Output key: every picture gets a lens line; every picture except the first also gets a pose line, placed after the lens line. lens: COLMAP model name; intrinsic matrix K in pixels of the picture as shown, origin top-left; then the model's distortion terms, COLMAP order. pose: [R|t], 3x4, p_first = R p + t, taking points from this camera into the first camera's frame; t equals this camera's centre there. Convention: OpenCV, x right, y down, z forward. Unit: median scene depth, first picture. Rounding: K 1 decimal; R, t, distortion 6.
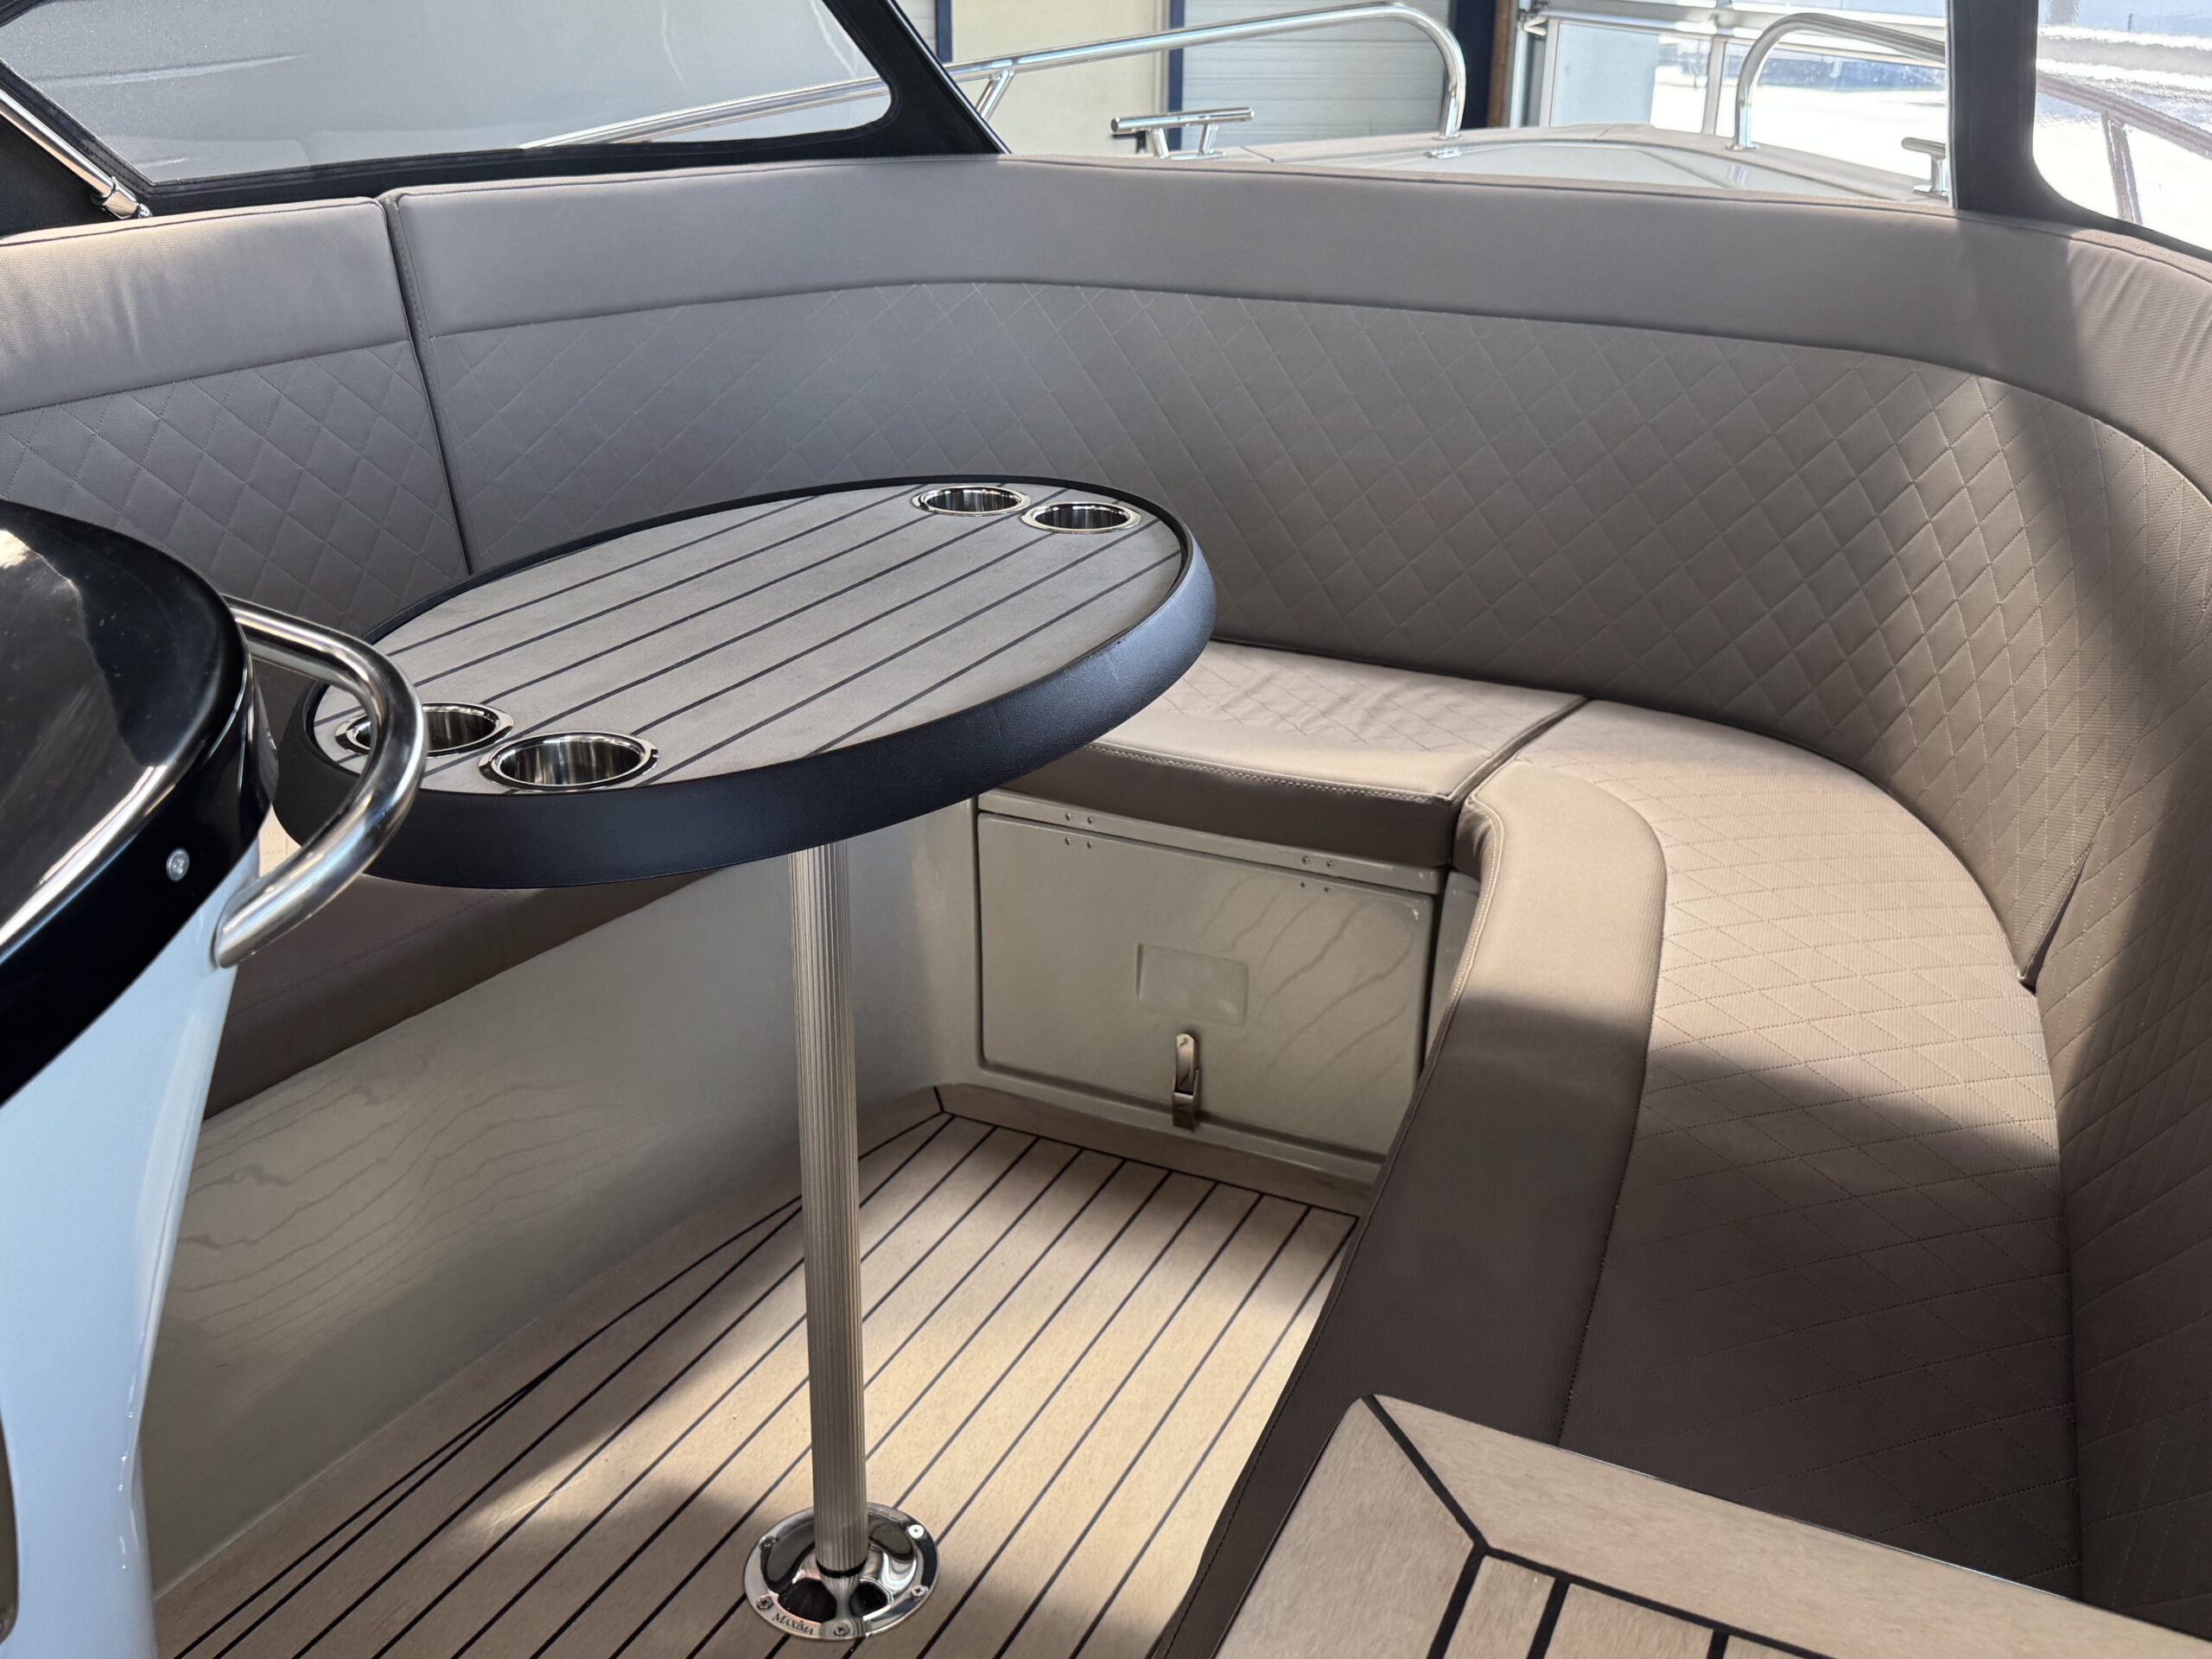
lens RADIAL K [[2122.2, 0, 1103.9], [0, 2122.2, 831.1], [0, 0, 1]] dist [0.030369, 0.000000]
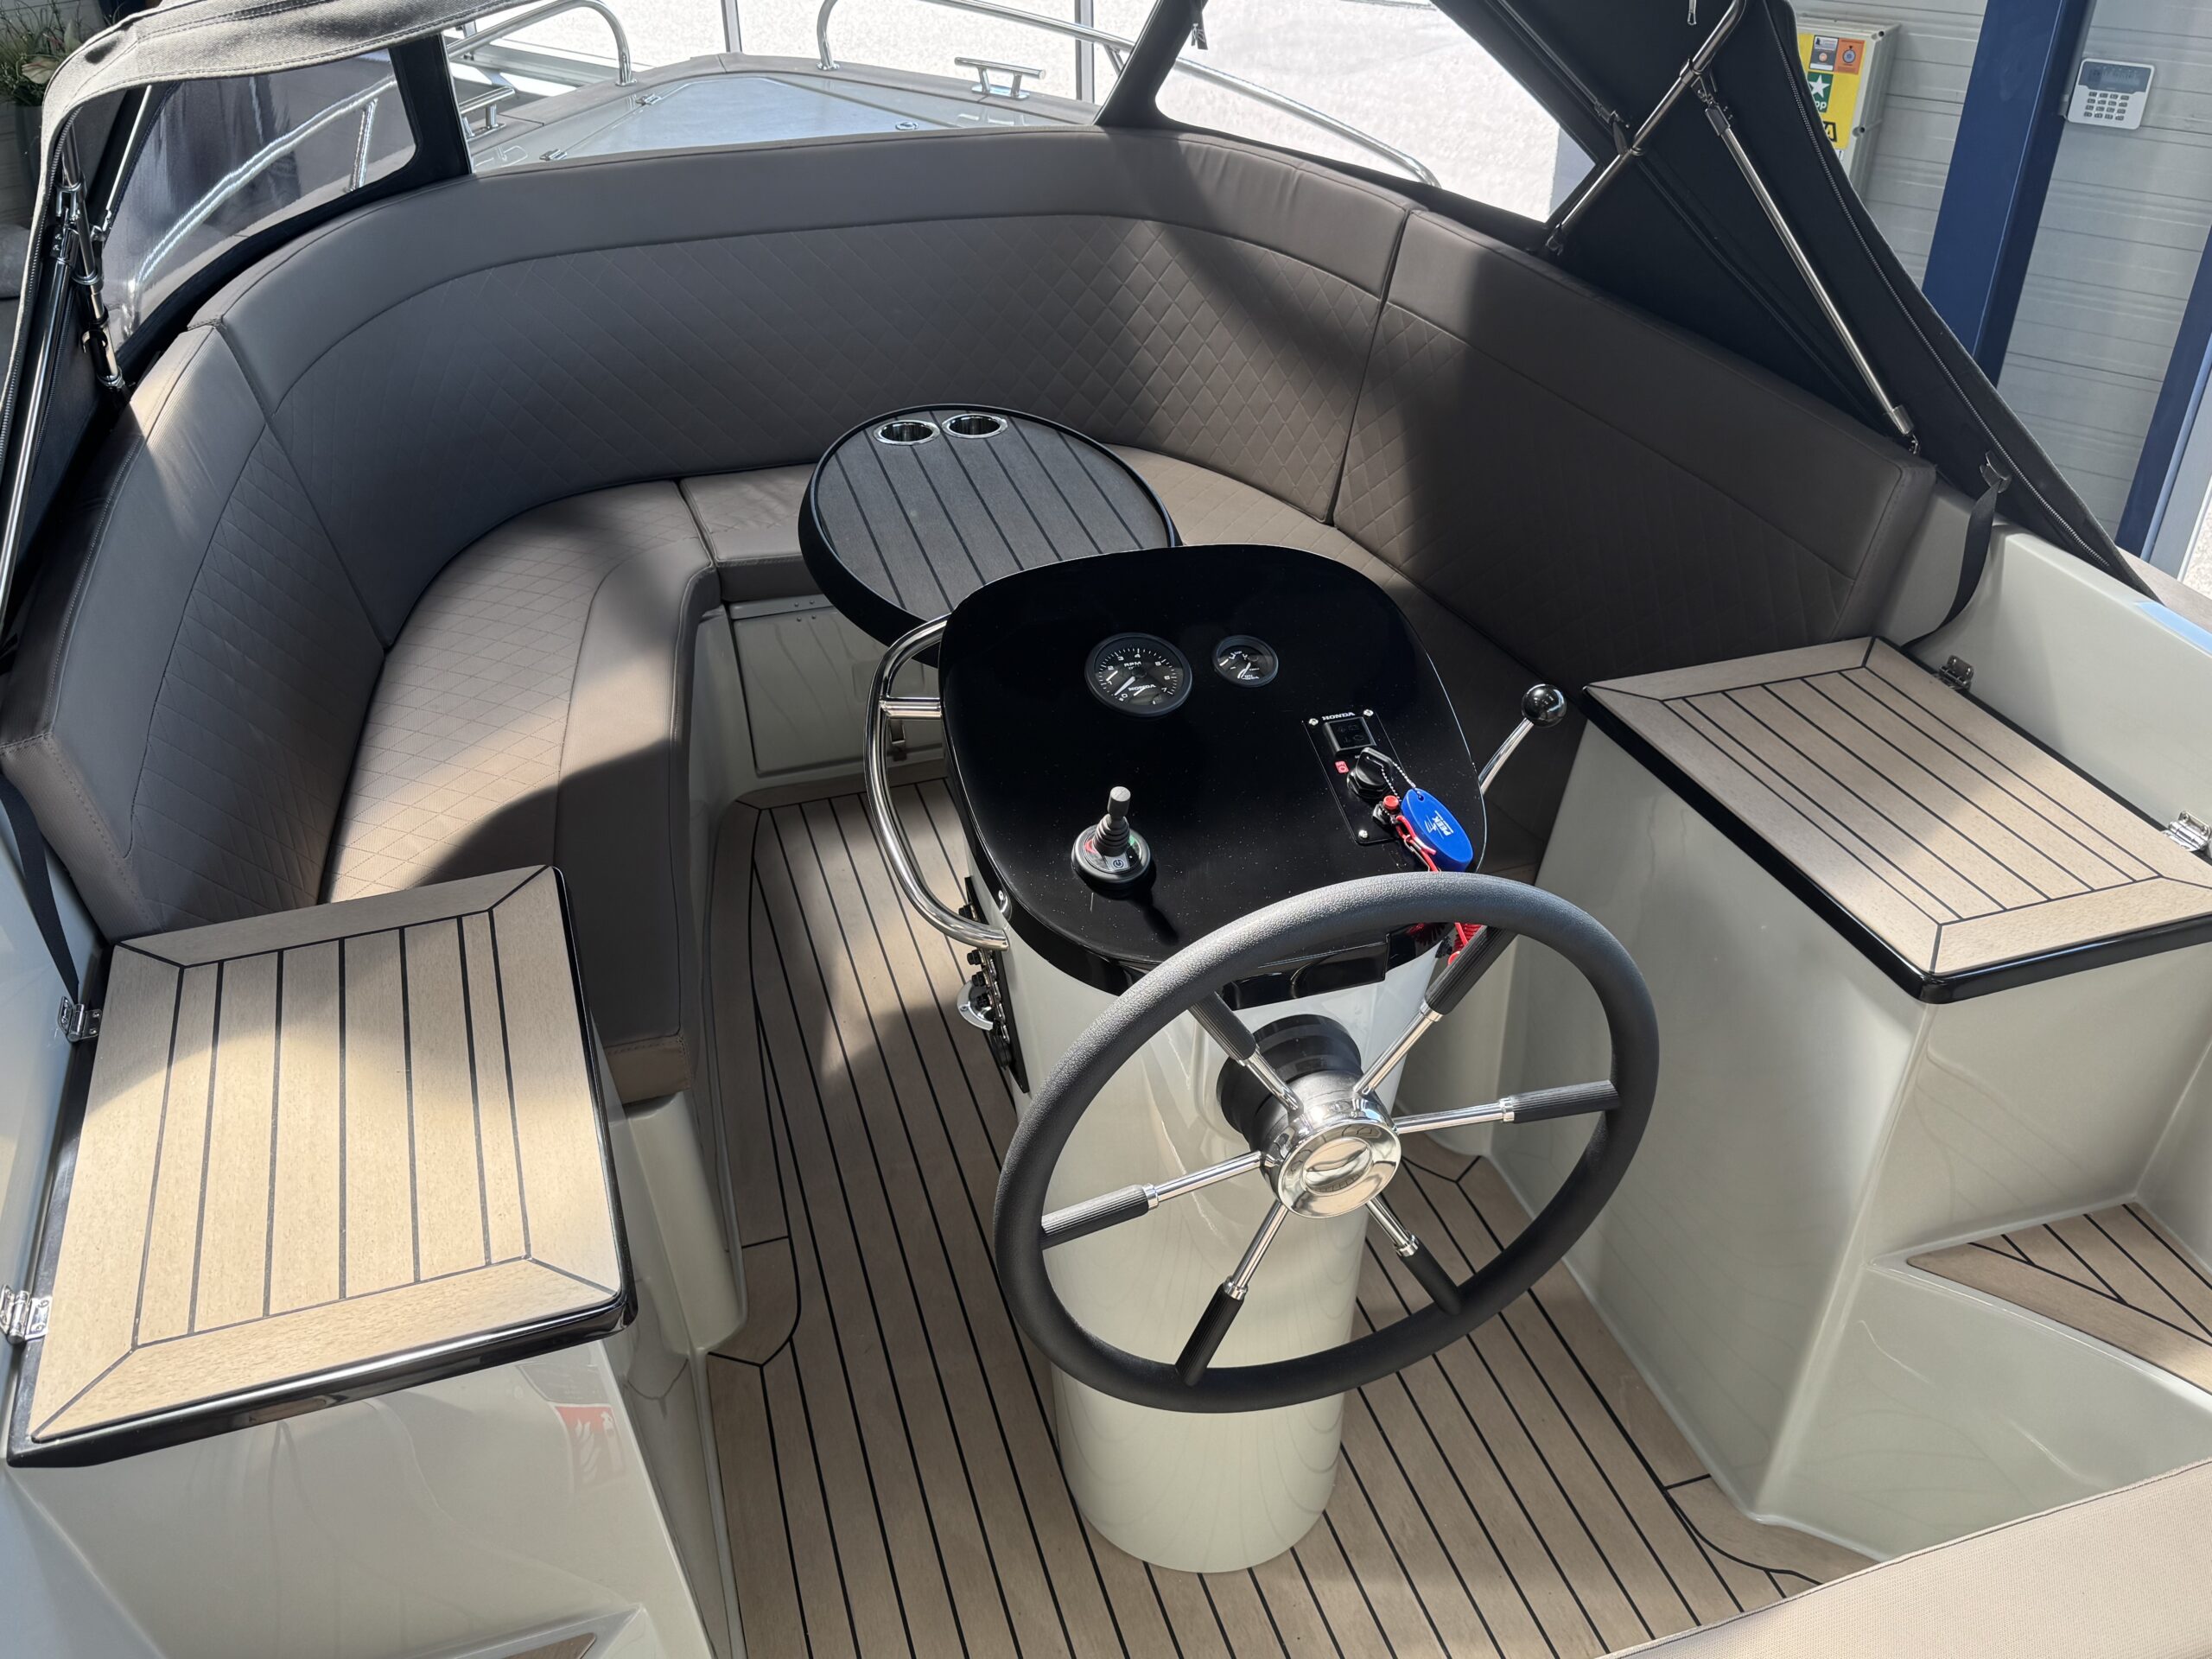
lens RADIAL K [[1726.5, 0, 1117.1], [0, 1726.5, 835.6], [0, 0, 1]] dist [0.067420, -0.022176]
pose [[0.735943, -0.390375, 0.553169, -0.633262], [0.279262, 0.919321, 0.277237, -0.141705], [-0.616767, -0.049552, 0.785585, -0.196724]]
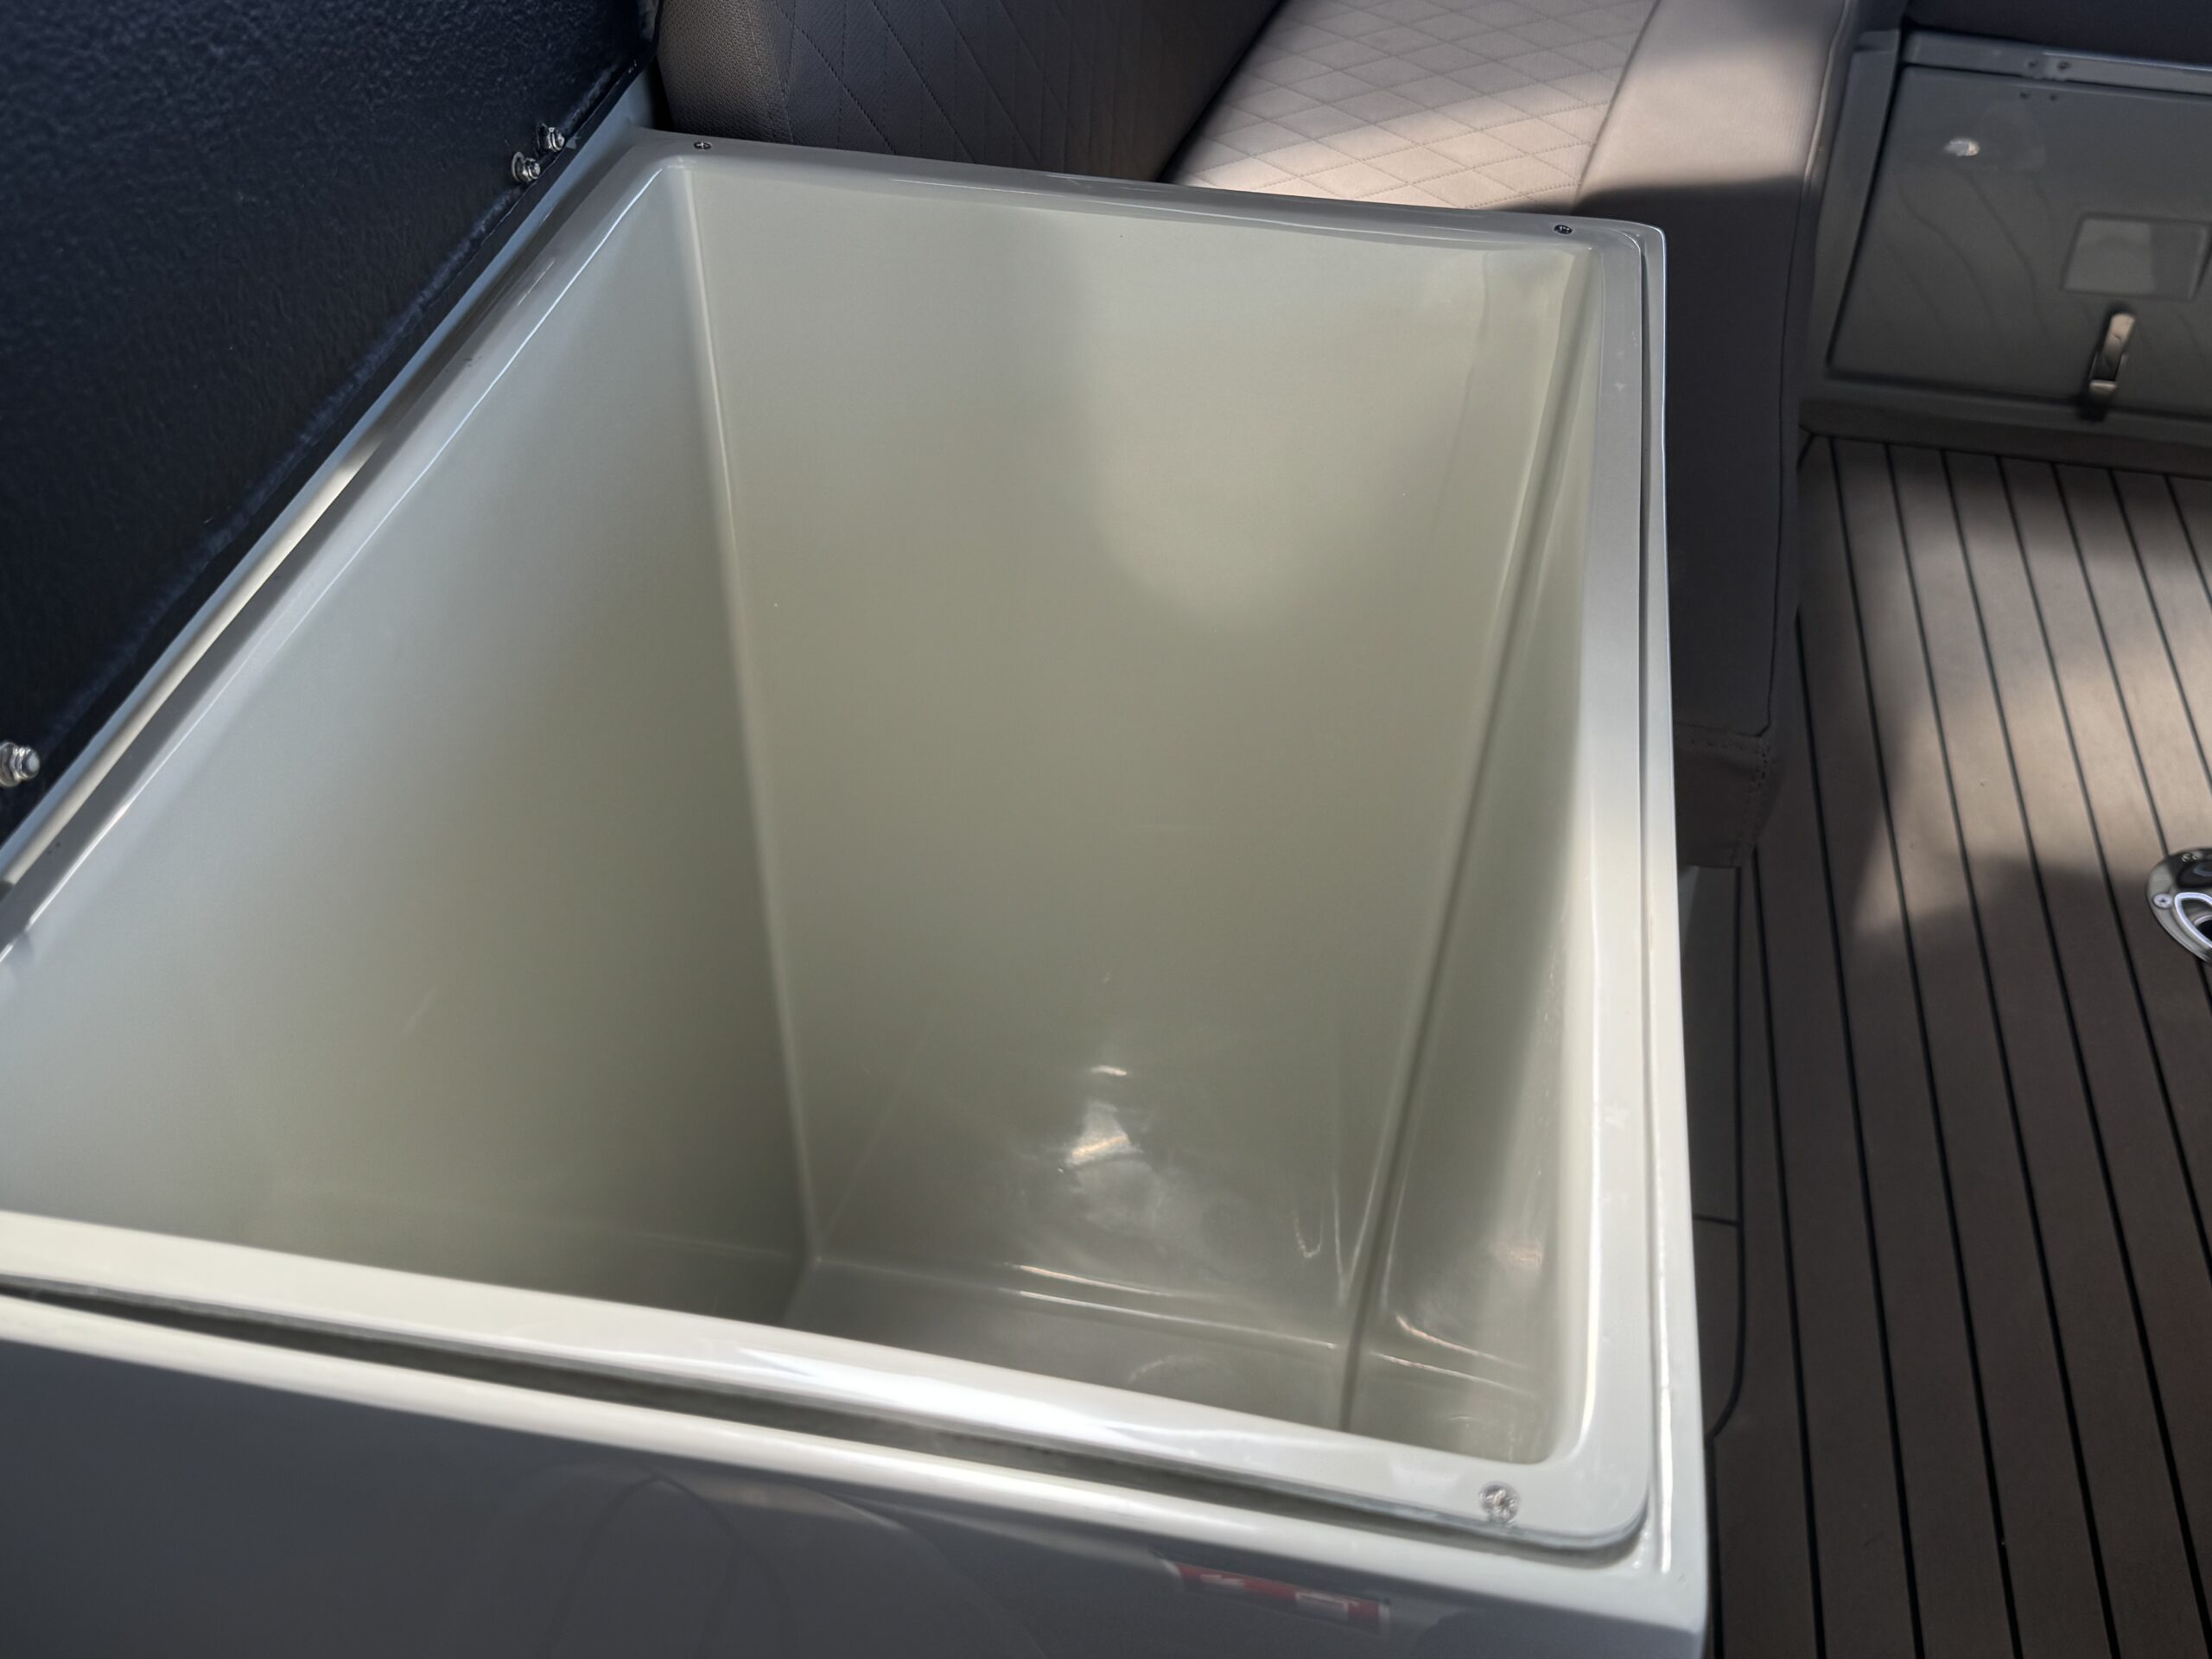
lens RADIAL K [[2122.2, 0, 1157.1], [0, 2122.2, 804.9], [0, 0, 1]] dist [0.030369, 0.000000]
pose [[0.967610, -0.143438, 0.207739, -0.571138], [0.077785, 0.952263, 0.295203, -0.003794], [-0.240166, -0.269483, 0.932577, 0.207320]]
